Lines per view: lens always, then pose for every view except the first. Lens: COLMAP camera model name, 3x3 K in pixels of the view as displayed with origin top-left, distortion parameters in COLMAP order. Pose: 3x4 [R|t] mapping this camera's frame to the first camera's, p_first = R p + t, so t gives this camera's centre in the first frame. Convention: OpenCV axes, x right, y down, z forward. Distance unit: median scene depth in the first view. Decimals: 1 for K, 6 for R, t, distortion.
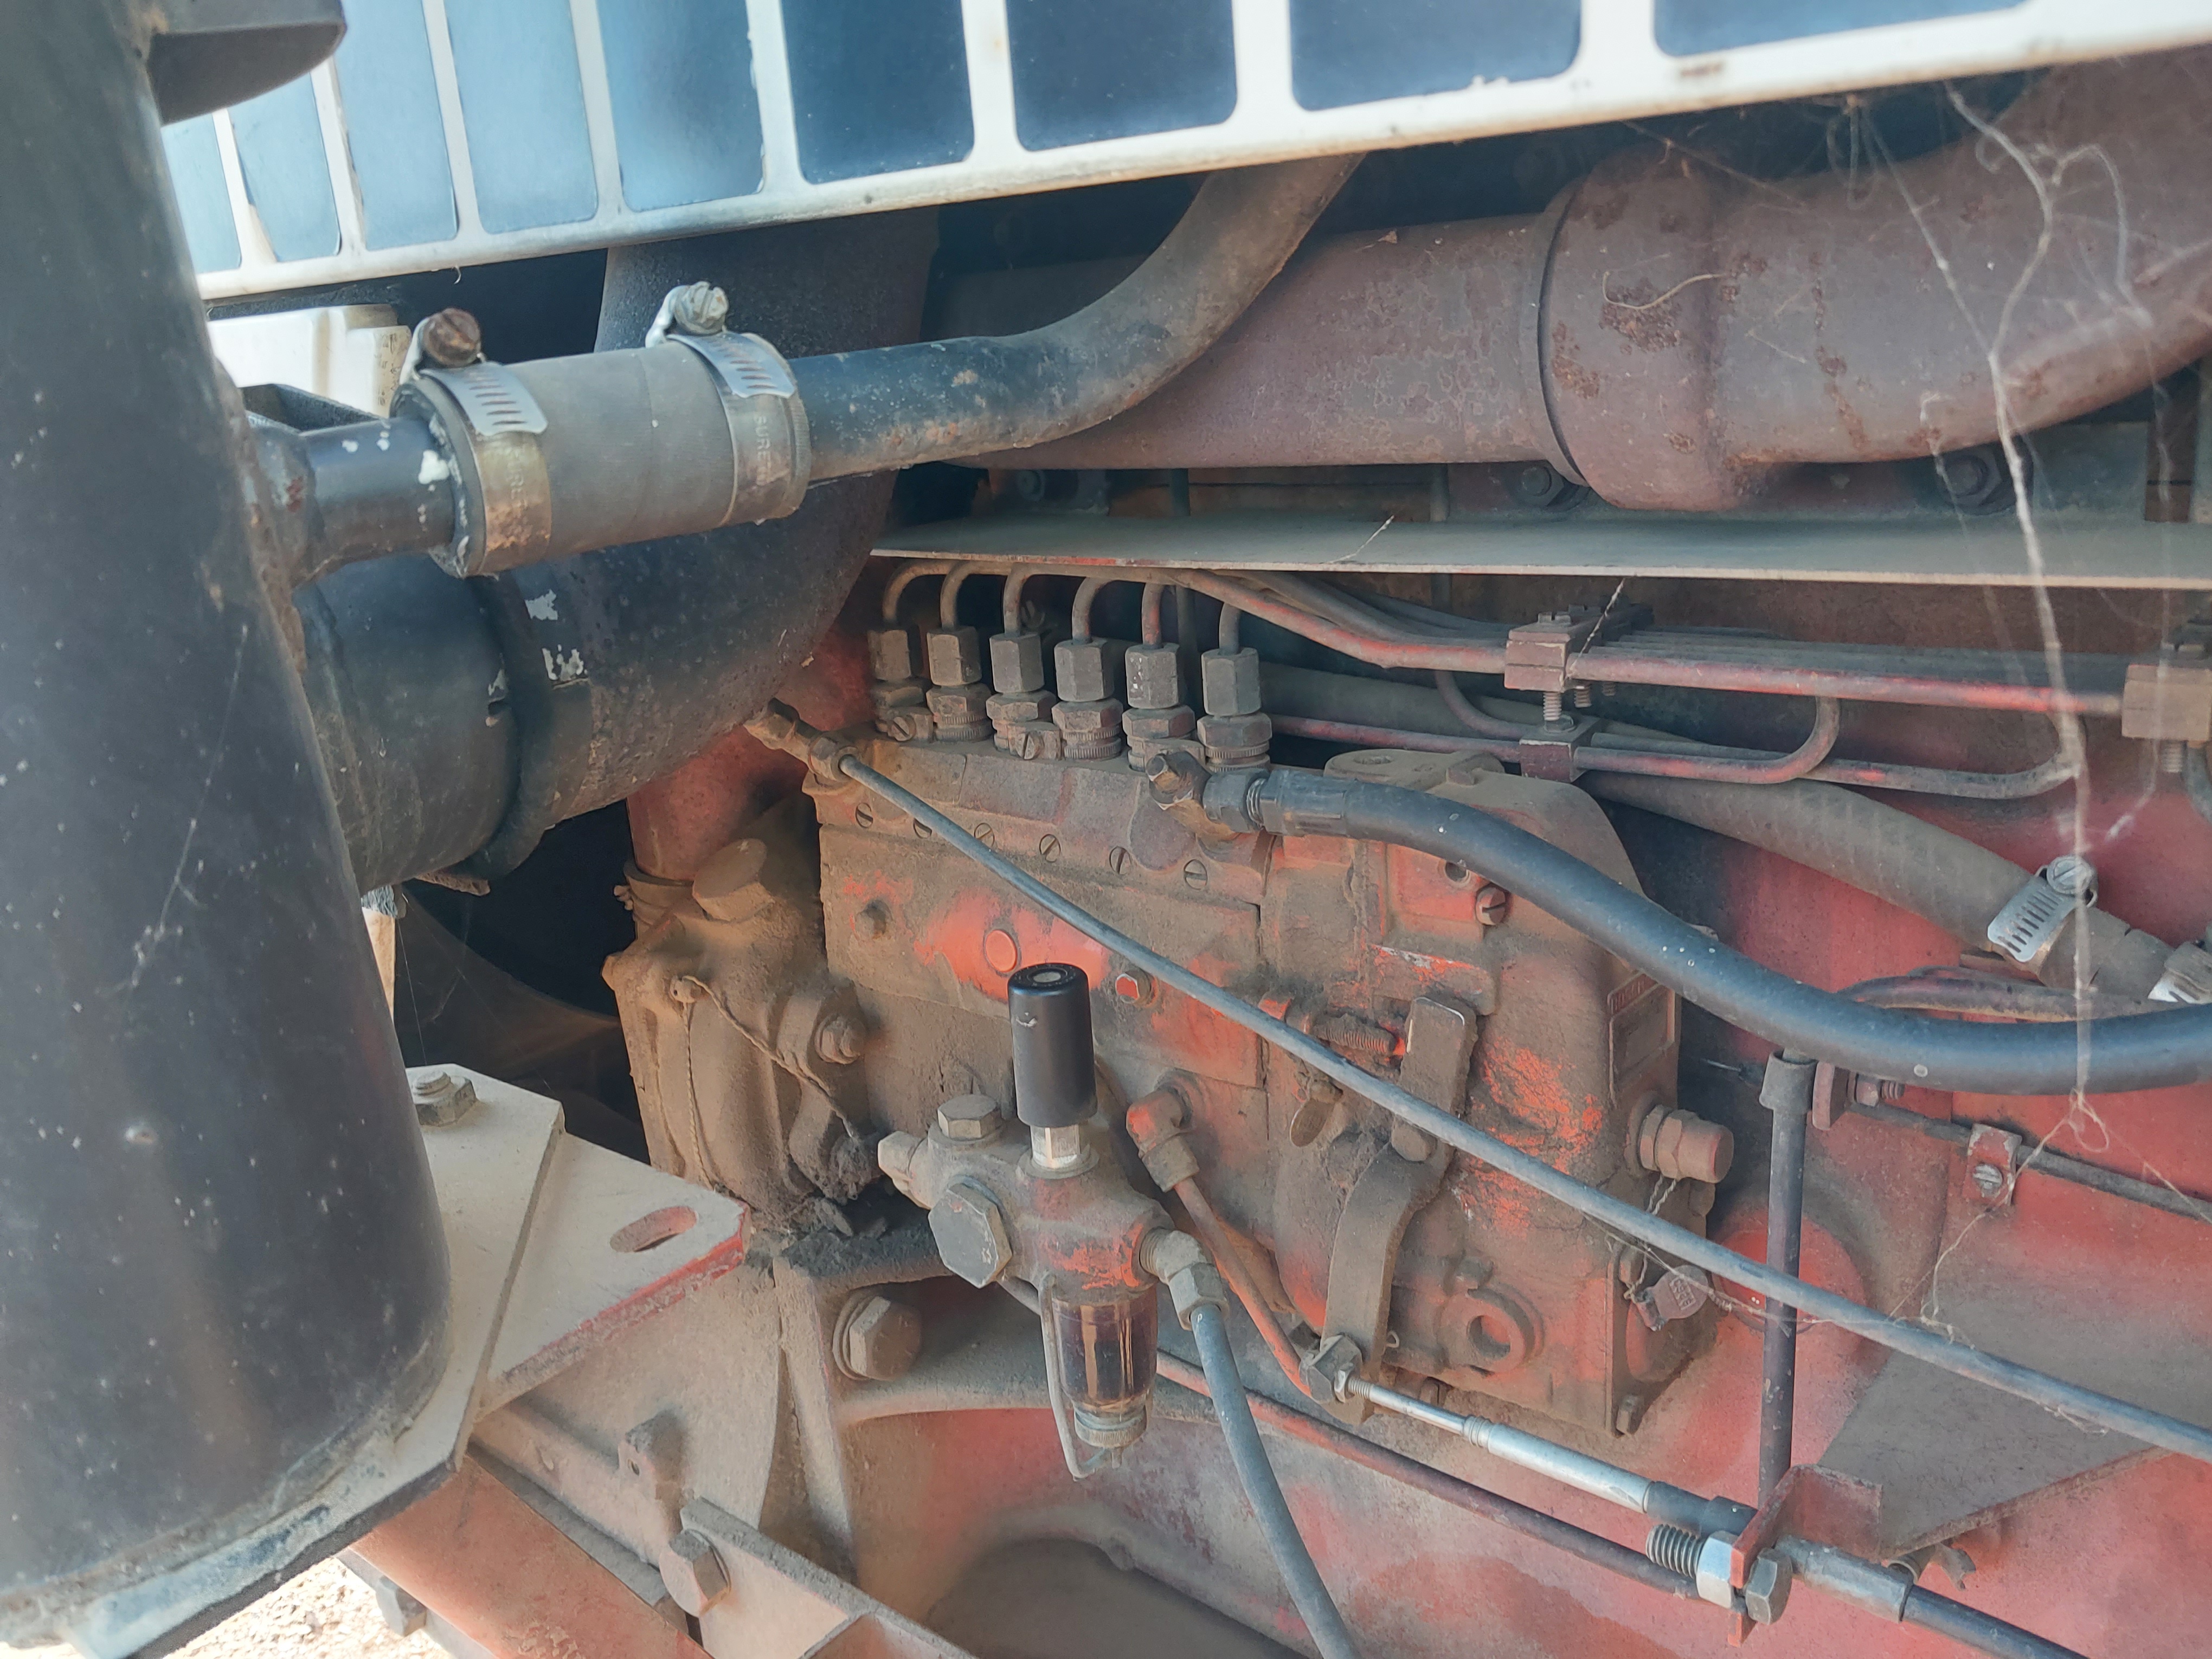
lens RADIAL K [[1762.9, 0, 1111.0], [0, 1762.9, 833.5], [0, 0, 1]] dist [-0.011520, 0.007832]
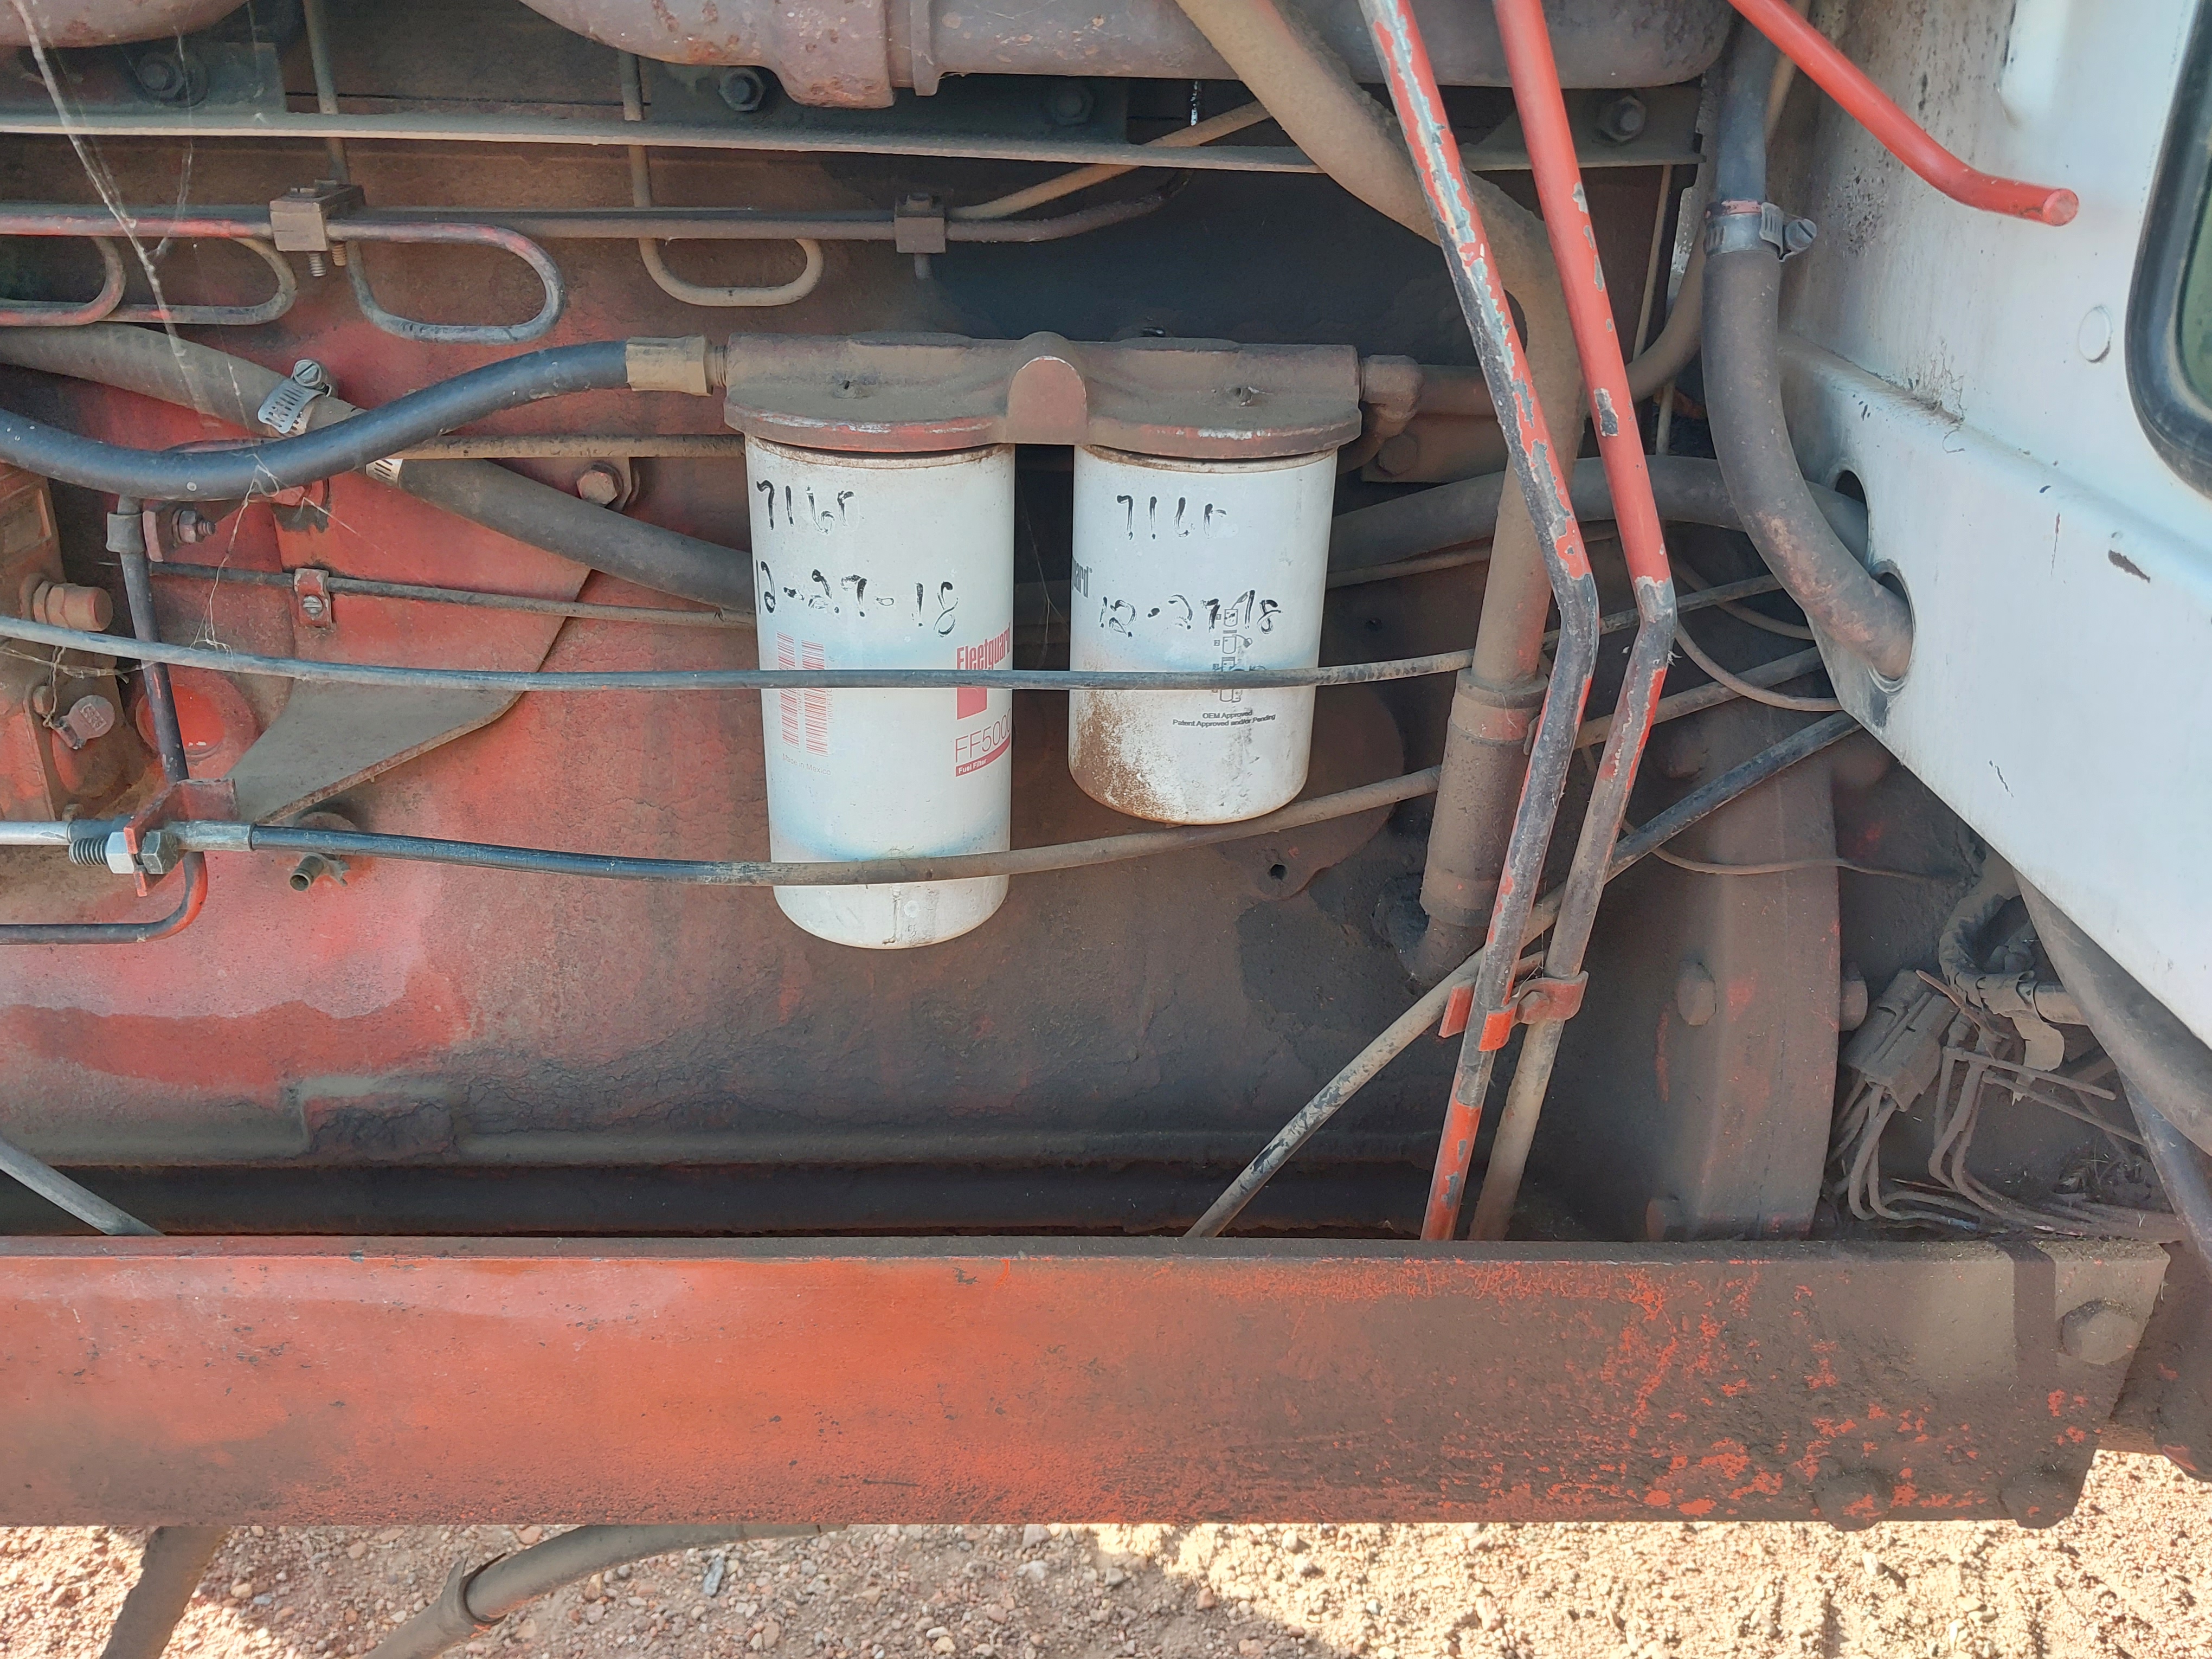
lens RADIAL K [[1762.9, 0, 1109.9], [0, 1762.9, 814.9], [0, 0, 1]] dist [-0.011520, 0.007832]
pose [[0.720299, -0.203603, 0.663111, -0.020600], [0.110337, 0.977412, 0.180255, 0.184088], [-0.684833, -0.056672, 0.726493, -0.521195]]
